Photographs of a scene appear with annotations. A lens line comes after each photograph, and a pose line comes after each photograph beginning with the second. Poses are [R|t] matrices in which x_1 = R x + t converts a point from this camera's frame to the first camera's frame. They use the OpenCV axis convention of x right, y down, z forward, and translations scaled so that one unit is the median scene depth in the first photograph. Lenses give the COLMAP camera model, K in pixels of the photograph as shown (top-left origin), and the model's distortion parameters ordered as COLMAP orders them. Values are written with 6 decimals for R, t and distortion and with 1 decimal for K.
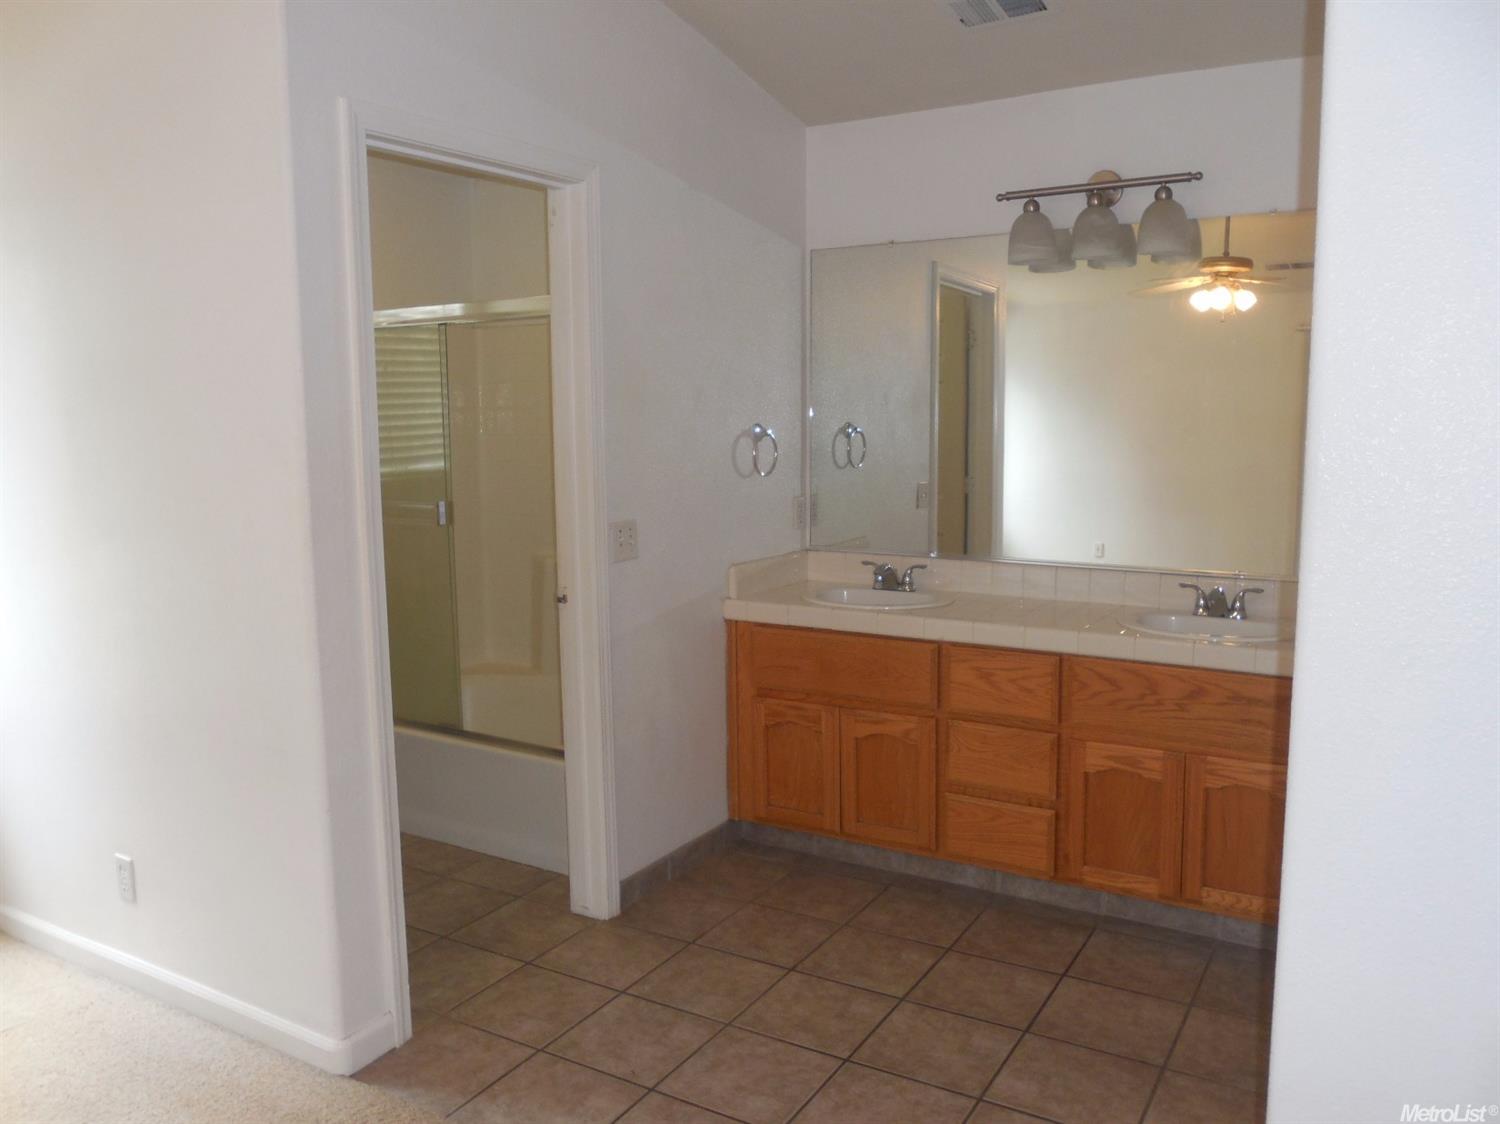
lens RADIAL K [[1156.8, 0, 750.0], [0, 1156.8, 562.0], [0, 0, 1]] dist [-0.047467, 0.007958]
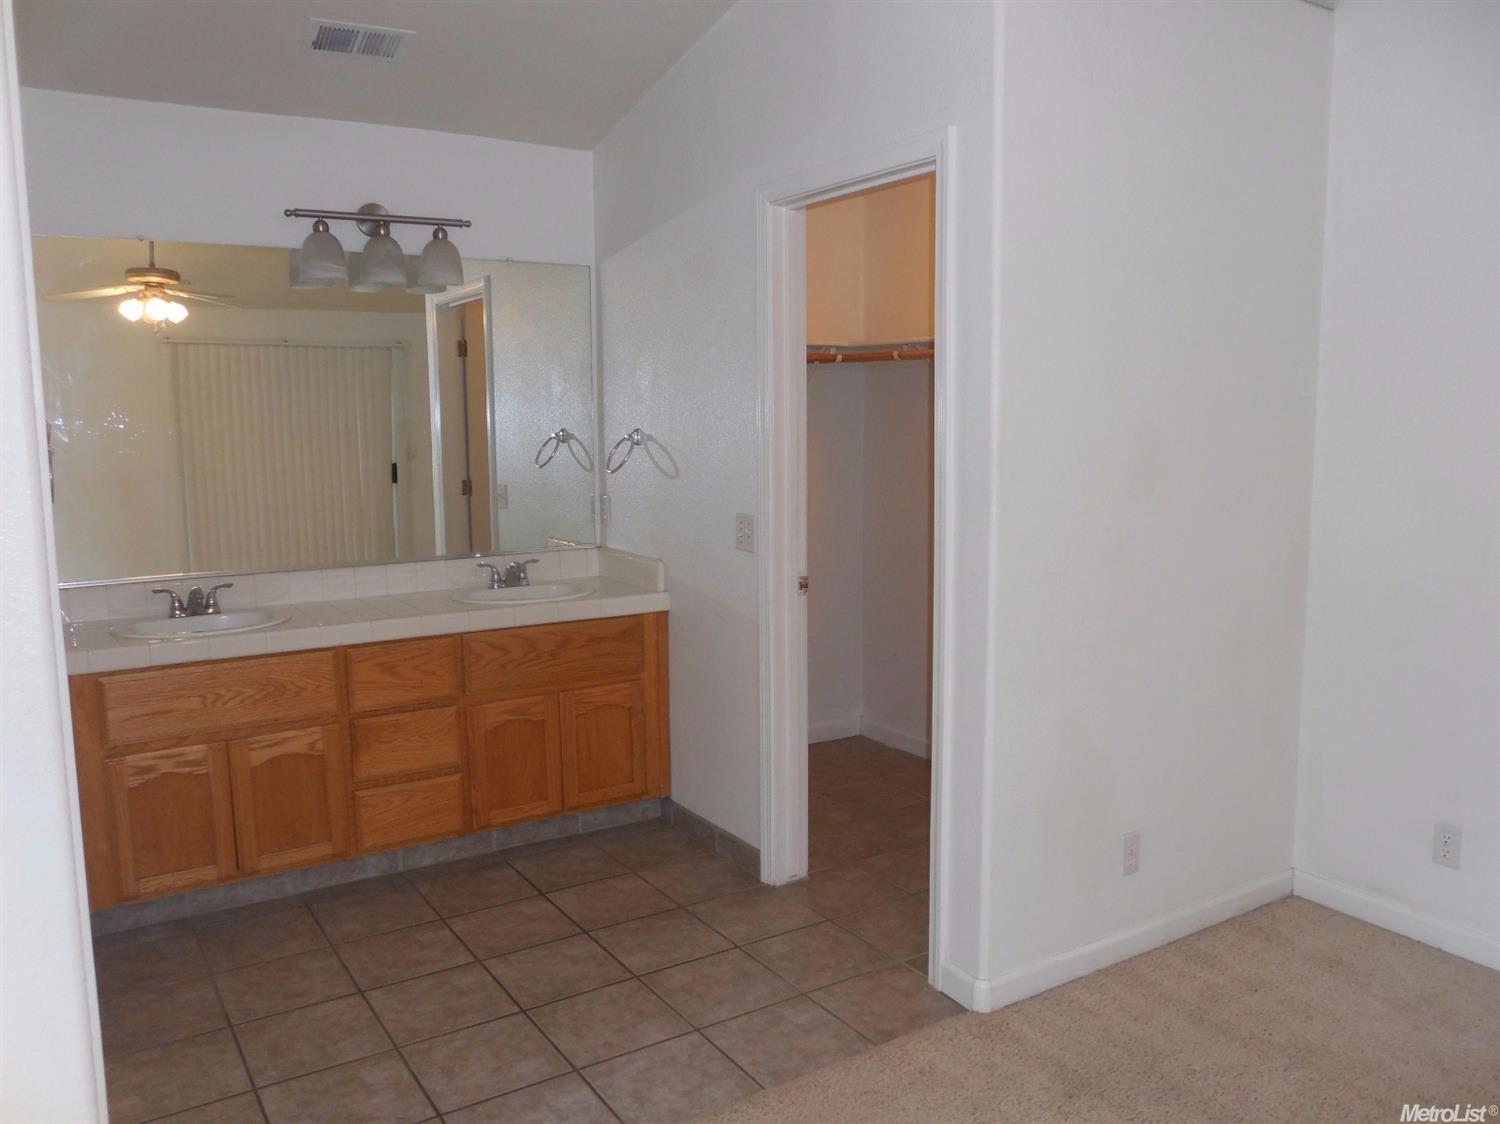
lens RADIAL K [[1156.8, 0, 750.0], [0, 1156.8, 562.0], [0, 0, 1]] dist [-0.047467, 0.007958]
pose [[0.446741, -0.113348, 0.887454, -0.566882], [0.120239, 0.990549, 0.065988, -0.028948], [-0.886547, 0.077228, 0.456148, 0.207542]]
